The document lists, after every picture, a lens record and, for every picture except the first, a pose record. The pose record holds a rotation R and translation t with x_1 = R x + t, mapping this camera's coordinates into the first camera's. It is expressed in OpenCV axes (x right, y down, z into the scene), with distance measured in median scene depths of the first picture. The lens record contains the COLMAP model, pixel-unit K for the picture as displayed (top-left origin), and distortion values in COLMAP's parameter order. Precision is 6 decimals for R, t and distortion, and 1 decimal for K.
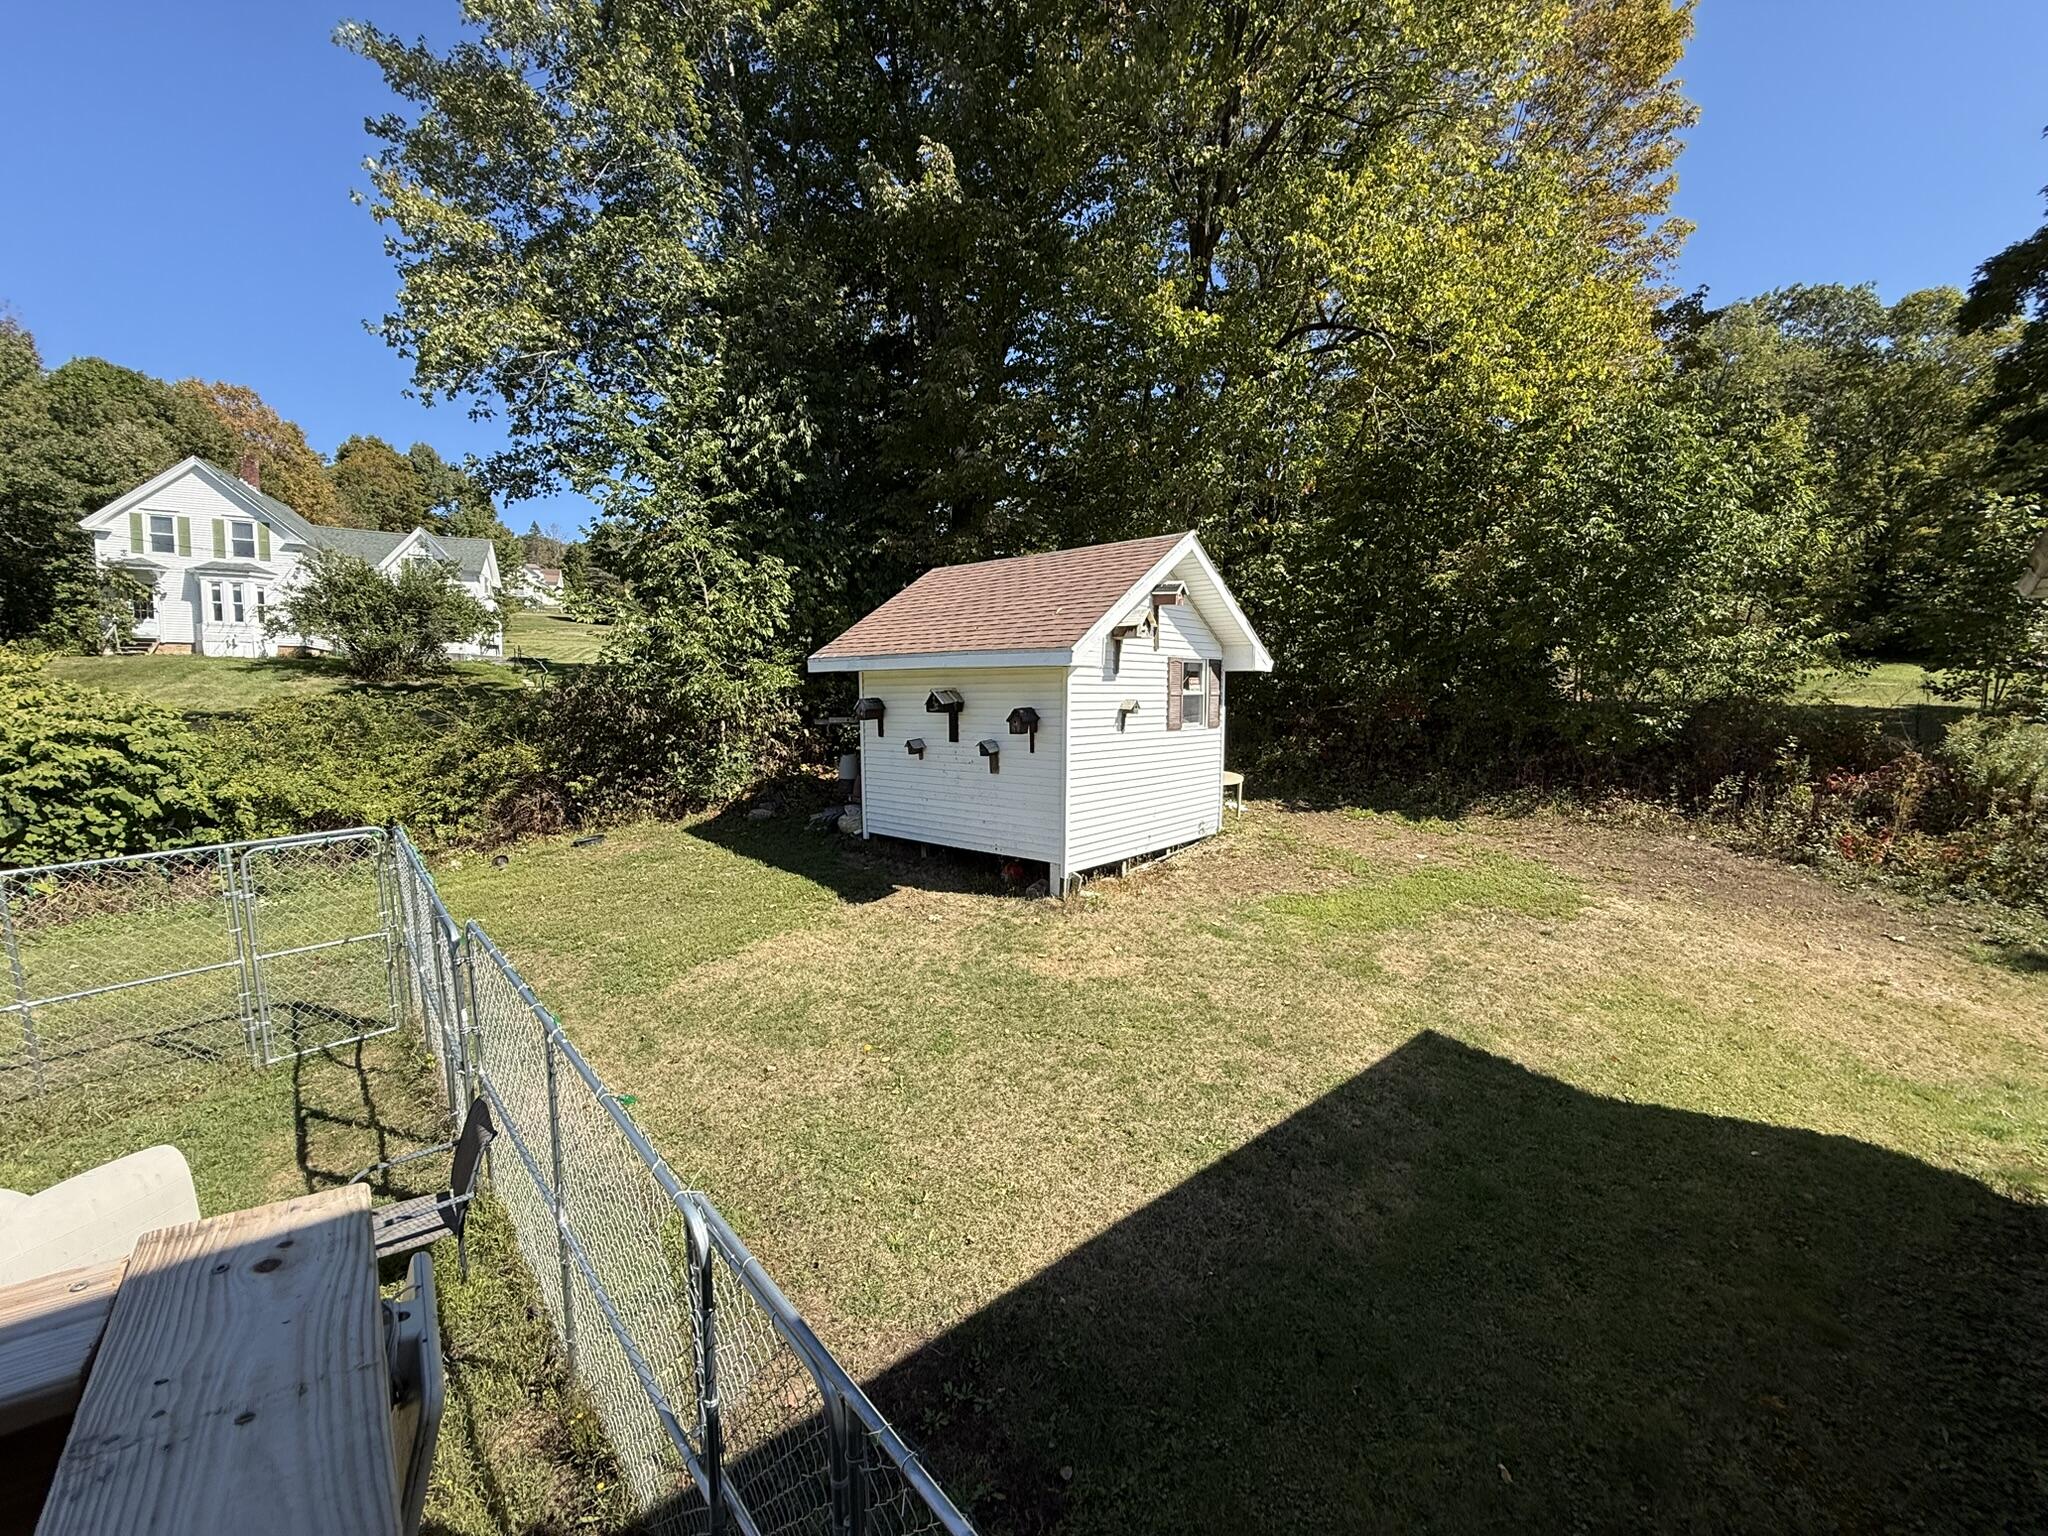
lens RADIAL K [[814.0, 0, 1024.0], [0, 814.0, 768.0], [0, 0, 1]] dist [0.011536, 0.000156]
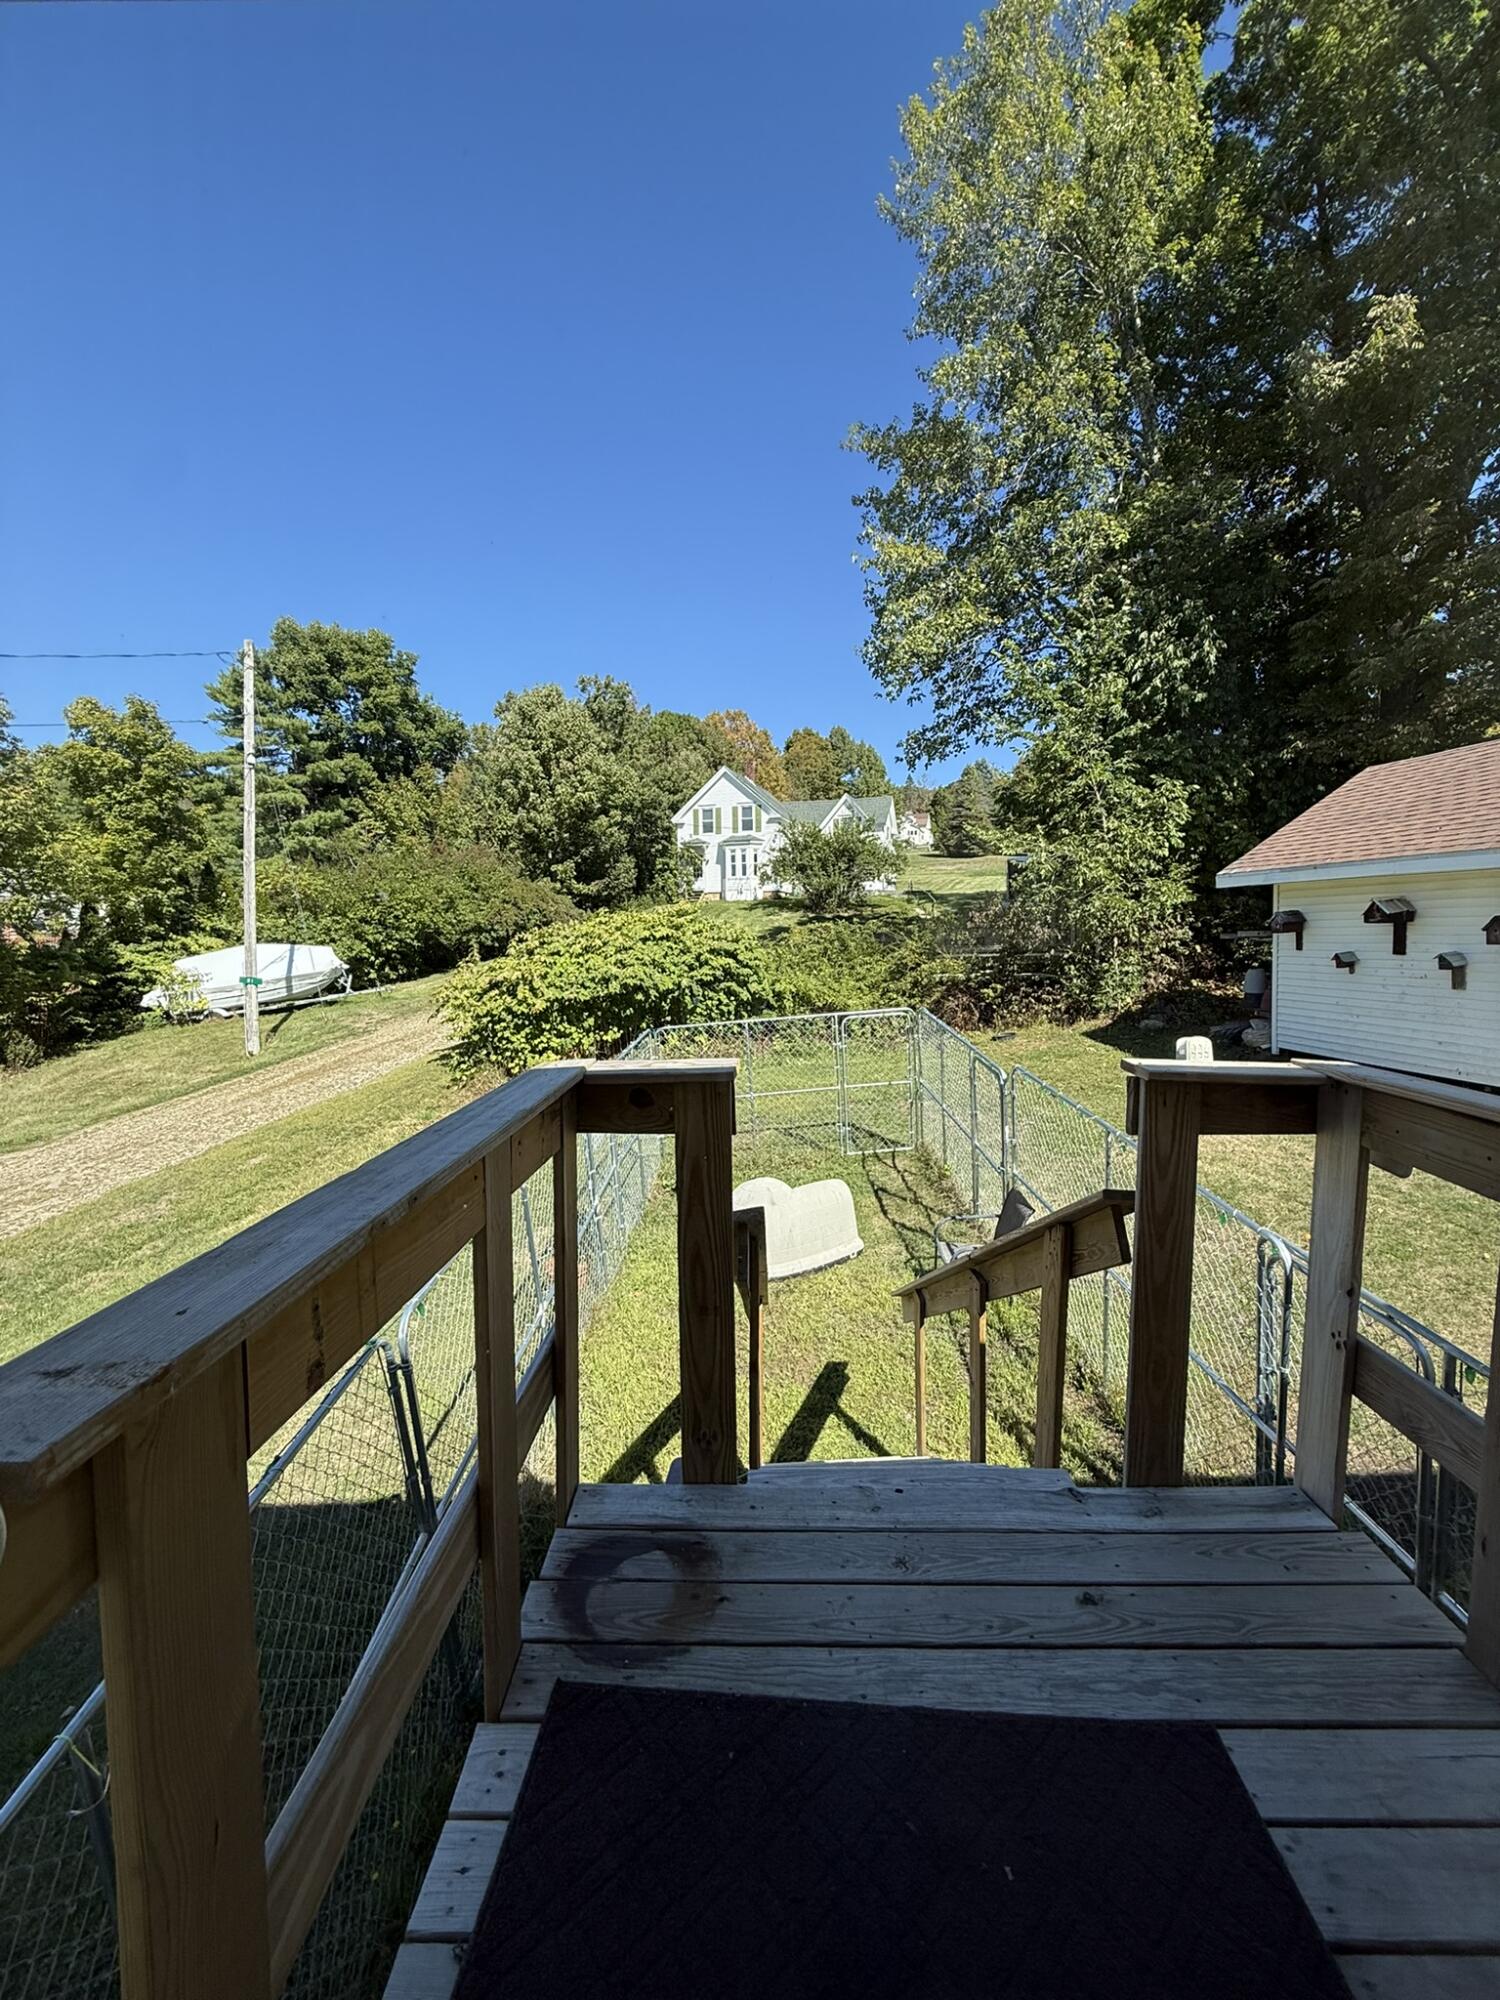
lens RADIAL K [[798.1, 0, 755.4], [0, 798.1, 994.1], [0, 0, 1]] dist [0.000055, -0.000065]
pose [[0.752588, 0.035408, -0.657539, -0.027007], [-0.032171, 0.999338, 0.016993, 0.014387], [0.657705, 0.008365, 0.753229, -0.111715]]
